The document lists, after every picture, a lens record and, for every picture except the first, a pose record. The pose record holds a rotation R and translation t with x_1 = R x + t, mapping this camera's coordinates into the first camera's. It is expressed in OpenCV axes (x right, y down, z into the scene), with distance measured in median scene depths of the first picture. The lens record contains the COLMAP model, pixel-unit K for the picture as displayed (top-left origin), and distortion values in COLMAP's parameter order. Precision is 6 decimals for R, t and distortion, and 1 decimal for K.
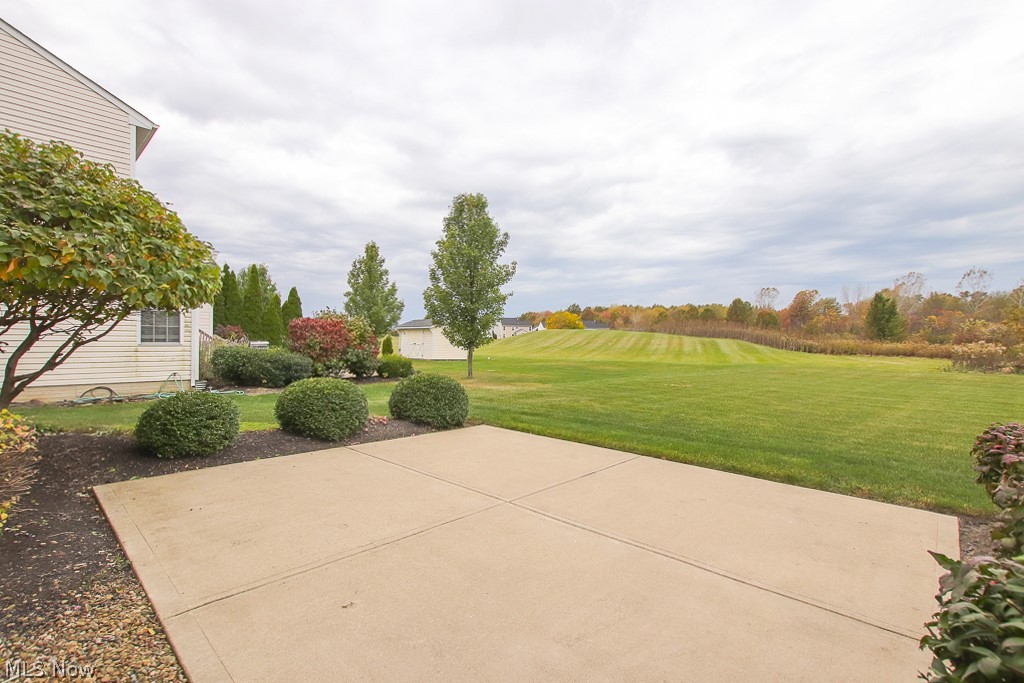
lens RADIAL K [[475.7, 0, 506.8], [0, 475.7, 342.0], [0, 0, 1]] dist [-0.012235, 0.000634]
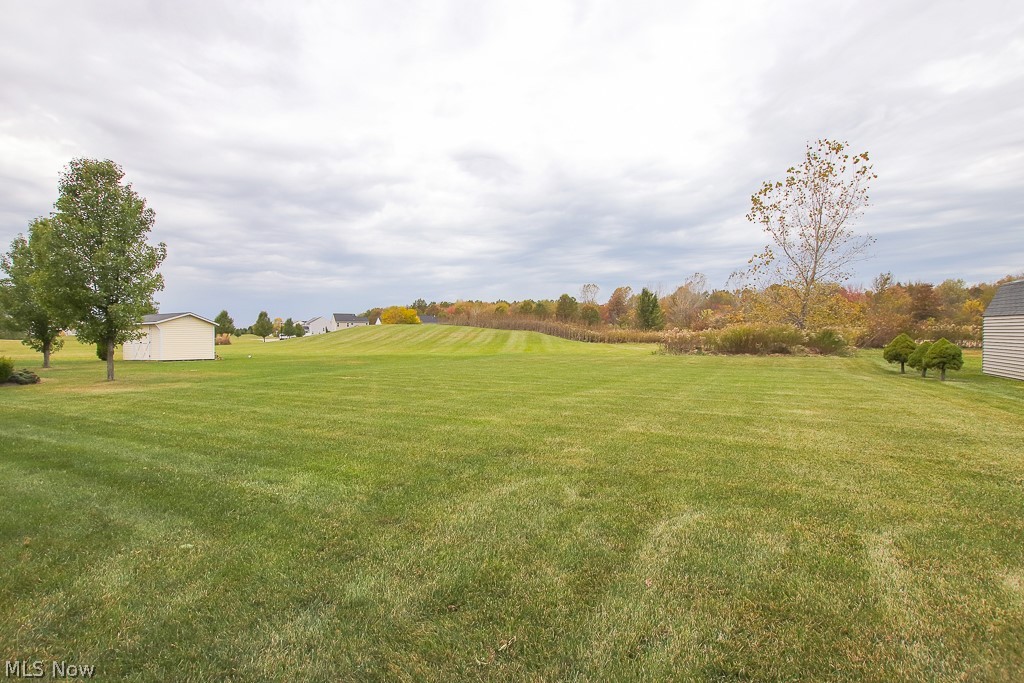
lens RADIAL K [[475.7, 0, 513.5], [0, 475.7, 340.4], [0, 0, 1]] dist [-0.012235, 0.000634]
pose [[0.950591, -0.025971, 0.309358, 0.098432], [0.023963, 0.999660, 0.010291, 0.002540], [-0.309520, -0.002370, 0.950890, -0.040195]]
